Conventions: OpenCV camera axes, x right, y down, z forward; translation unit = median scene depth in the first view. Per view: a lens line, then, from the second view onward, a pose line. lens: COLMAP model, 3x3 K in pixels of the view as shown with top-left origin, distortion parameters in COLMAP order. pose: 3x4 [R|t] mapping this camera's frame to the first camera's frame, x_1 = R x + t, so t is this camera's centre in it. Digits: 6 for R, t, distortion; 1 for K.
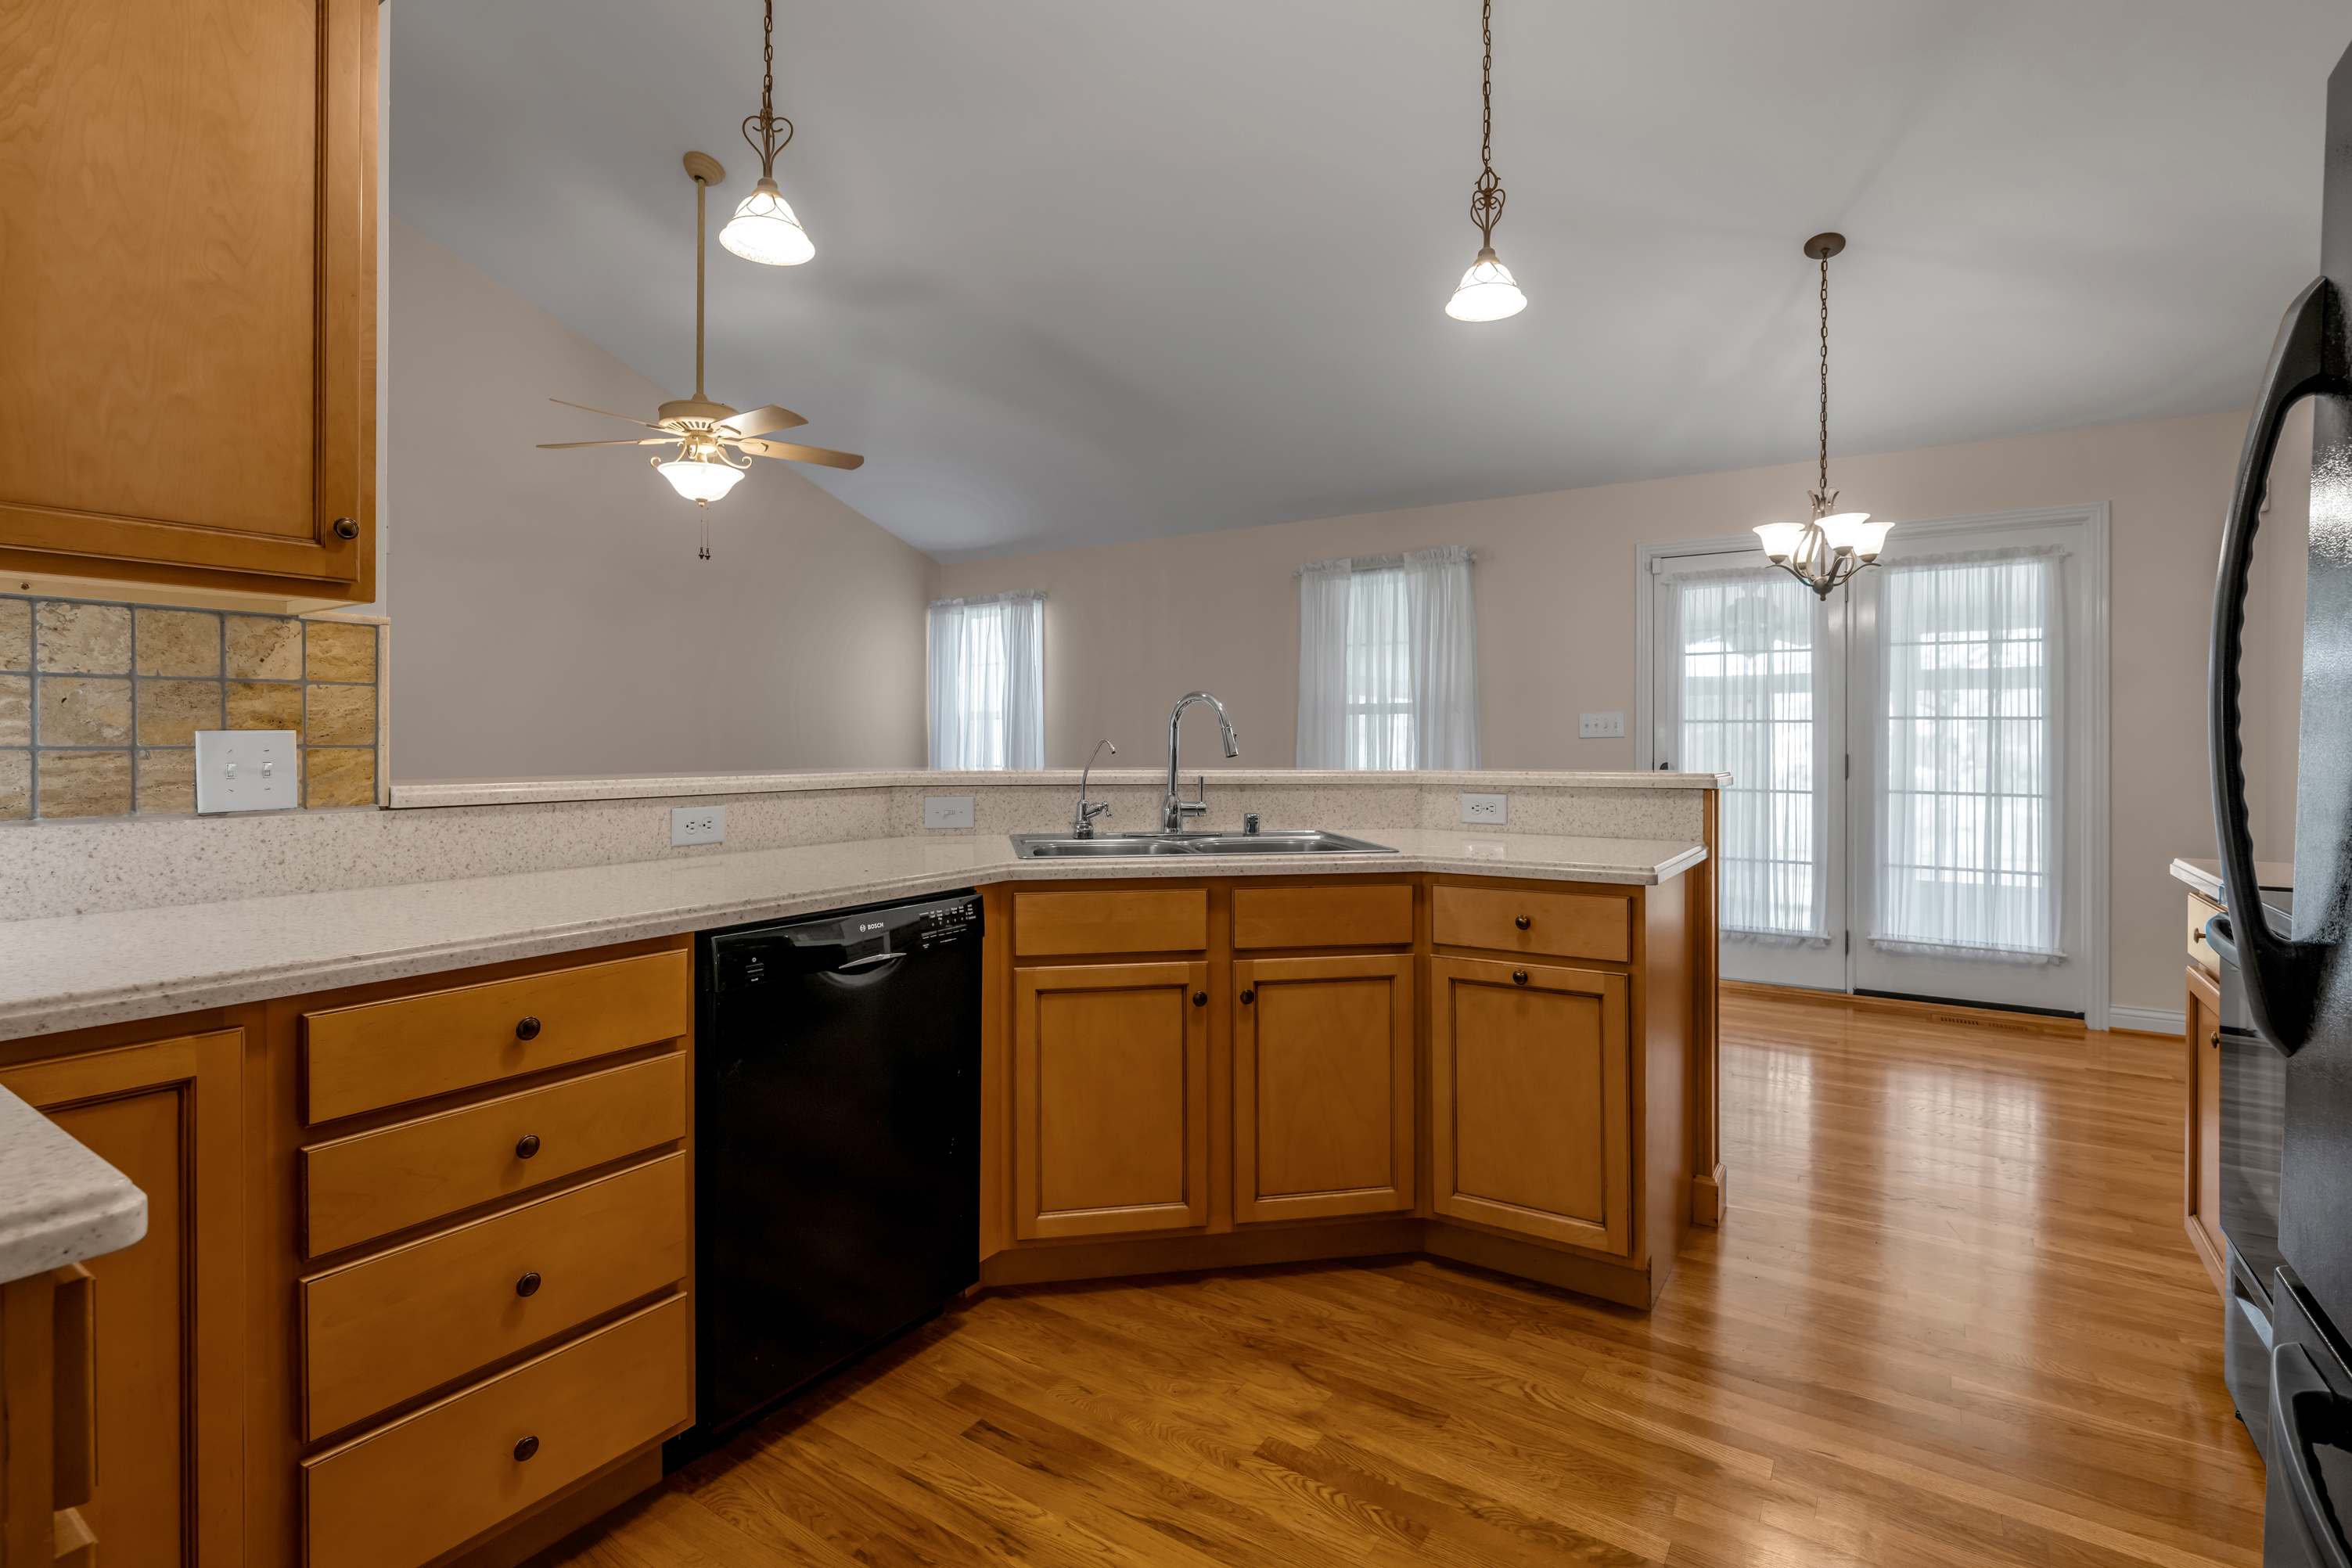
lens RADIAL K [[1112.6, 0, 1161.0], [0, 1112.6, 756.9], [0, 0, 1]] dist [-0.000411, -0.000596]
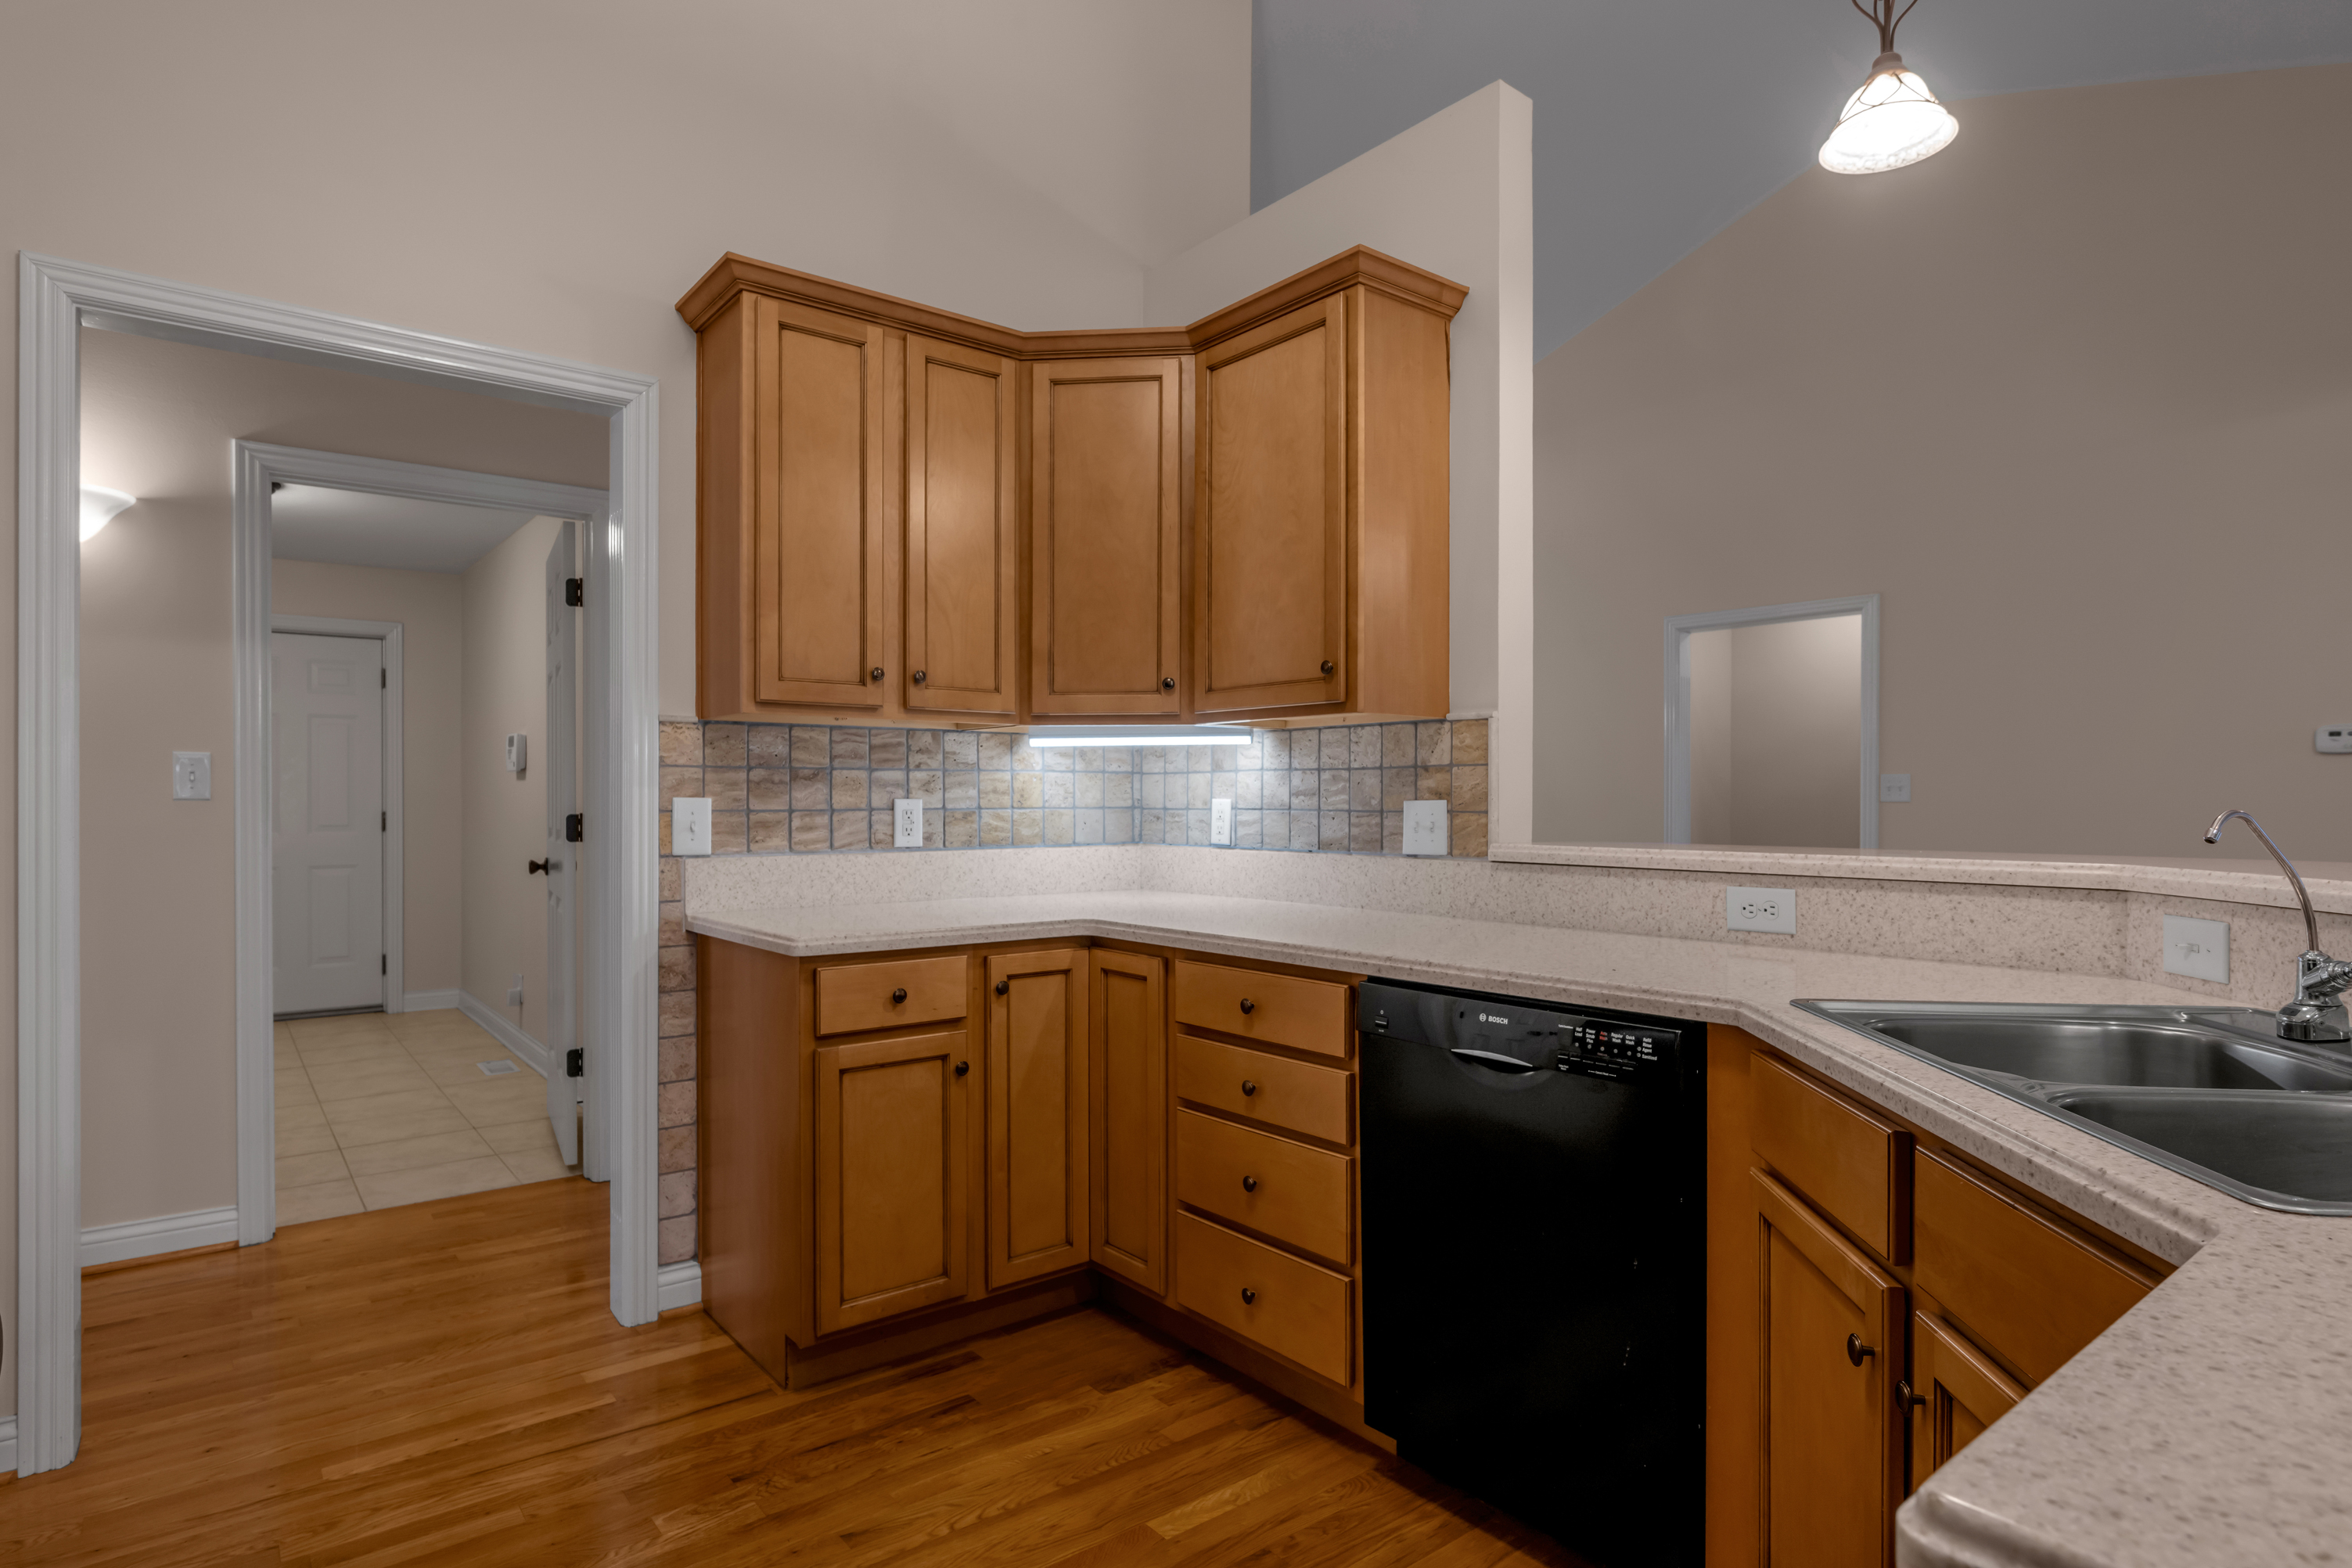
lens RADIAL K [[1251.0, 0, 1179.4], [0, 1251.0, 818.2], [0, 0, 1]] dist [-0.003935, -0.000433]
pose [[-0.296642, 0.012247, -0.954910, 0.632570], [-0.016022, 0.999713, 0.017799, -0.018012], [0.954855, 0.020579, -0.296360, 0.873768]]
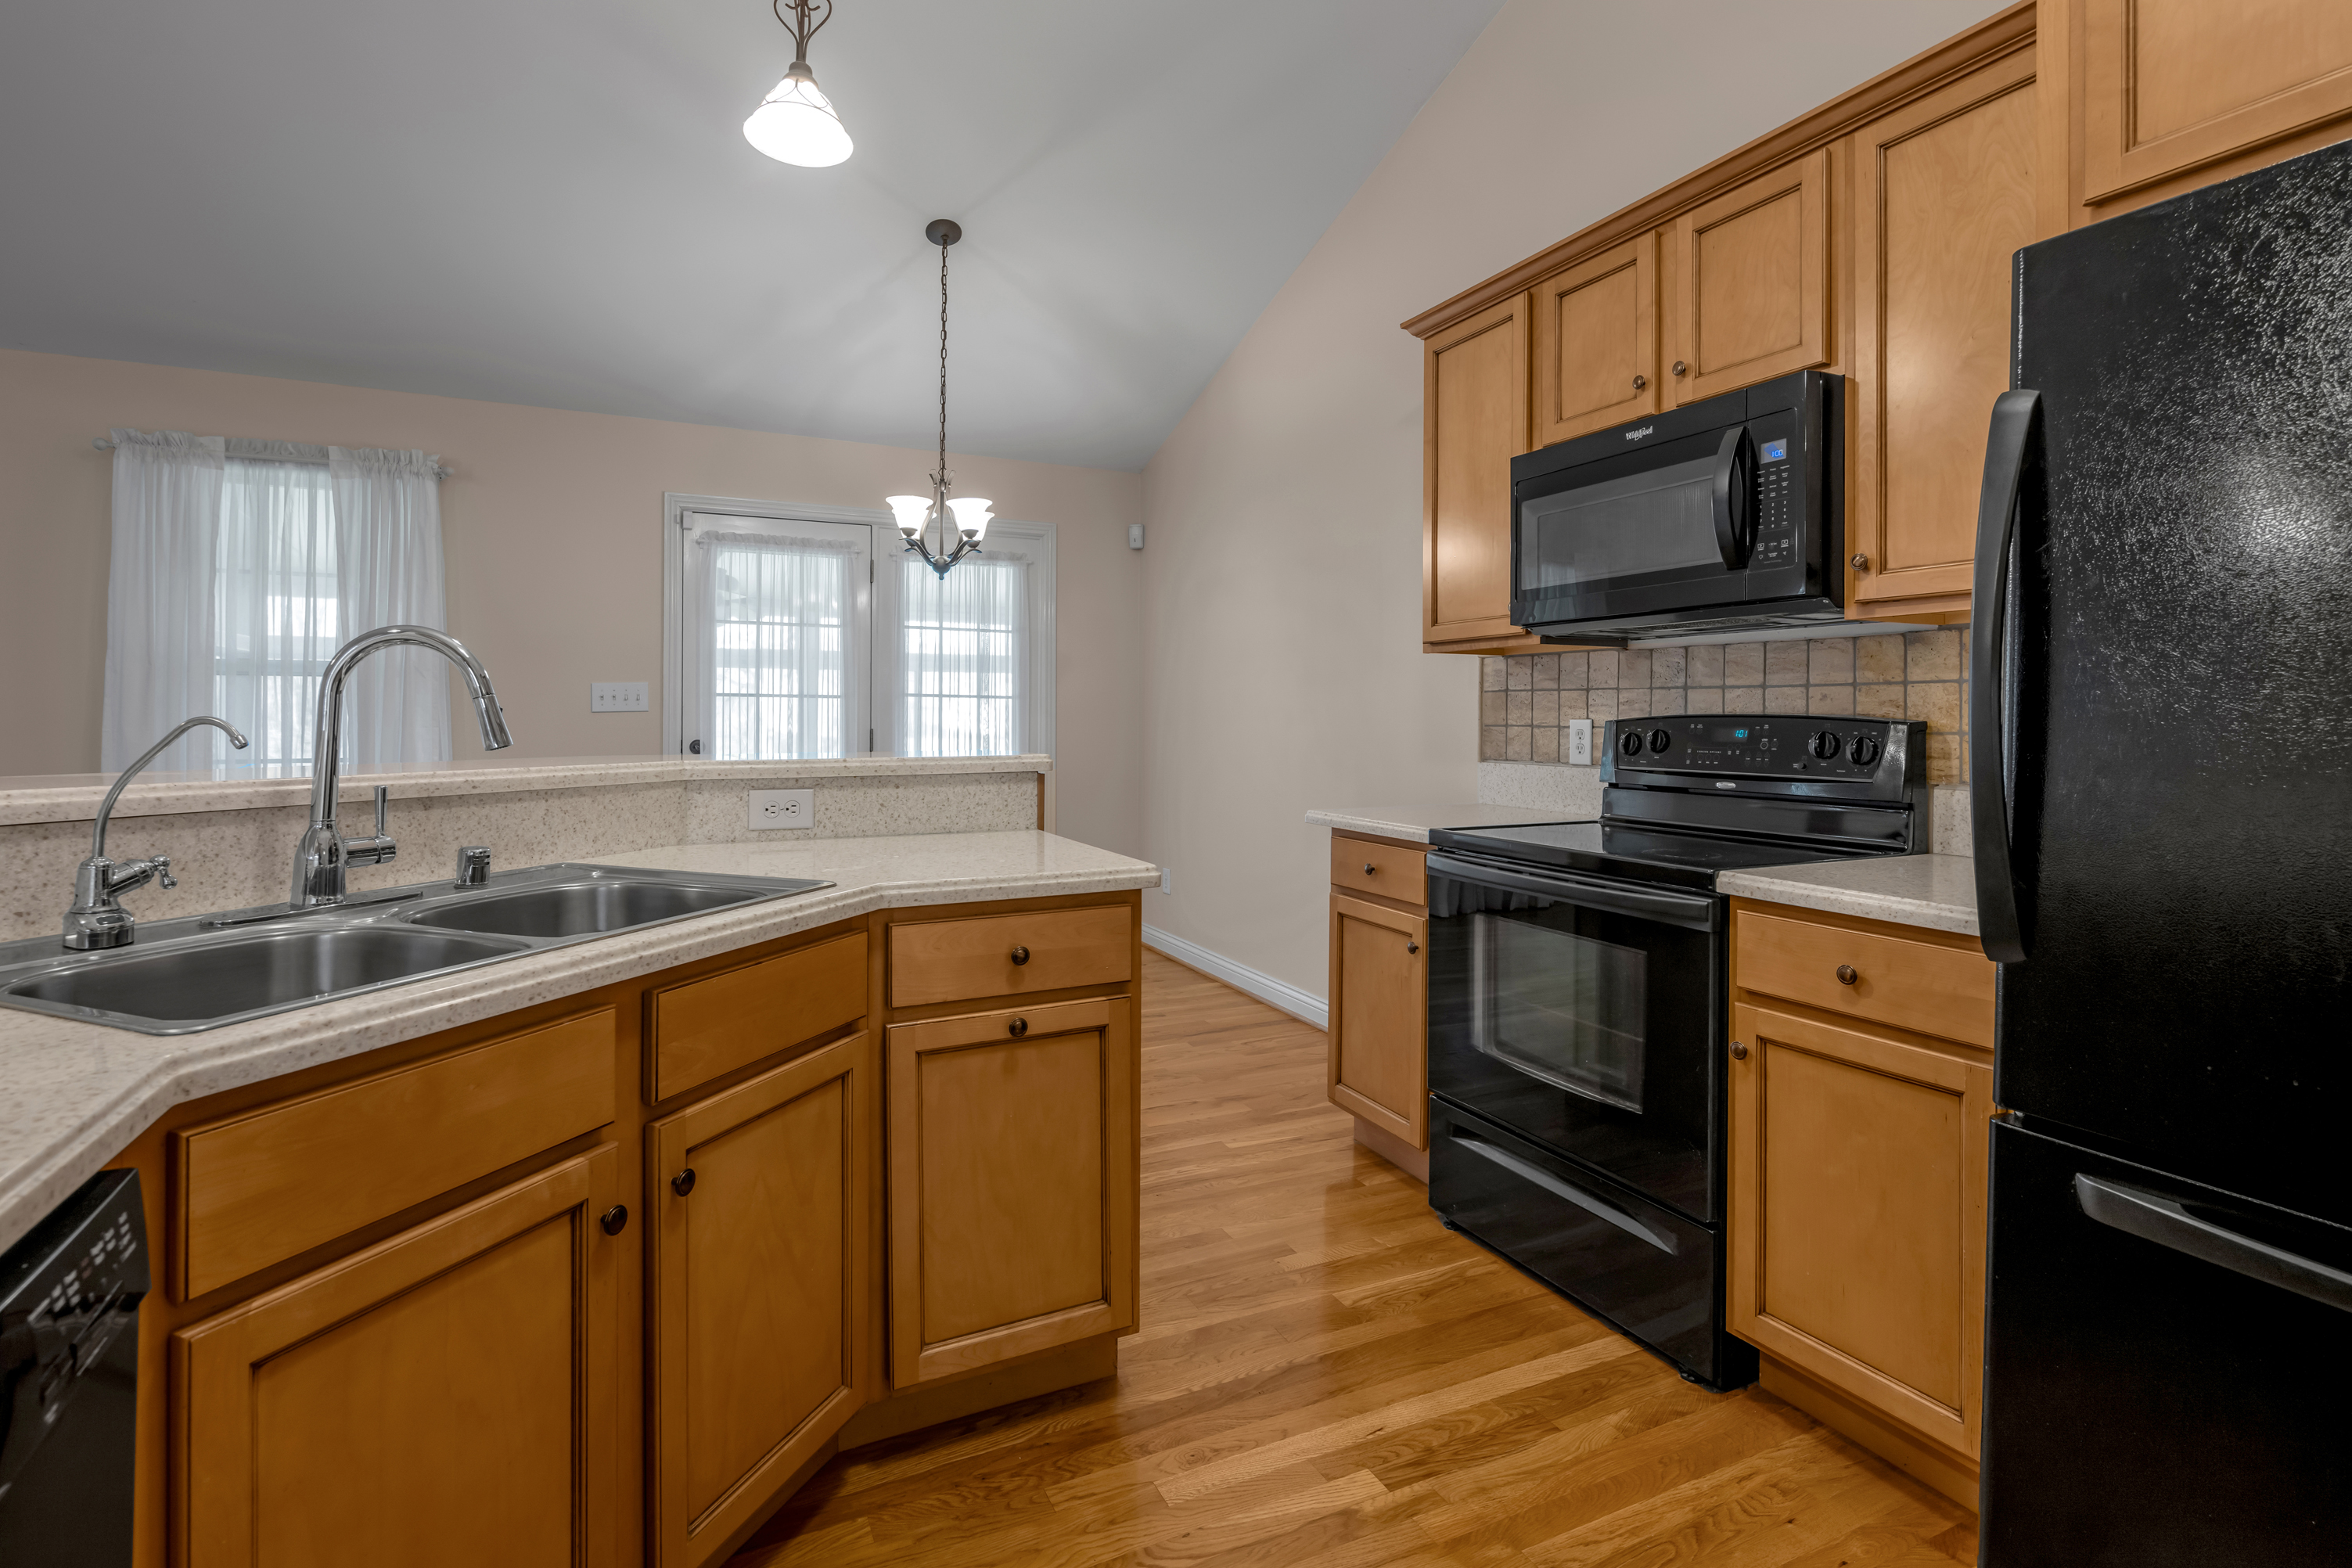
lens RADIAL K [[1092.5, 0, 1160.4], [0, 1092.5, 724.2], [0, 0, 1]] dist [-0.003257, -0.000751]
pose [[0.509314, -0.004720, 0.860568, -0.270935], [0.008546, 0.999963, 0.000427, -0.011298], [-0.860538, 0.007137, 0.509336, 0.518614]]
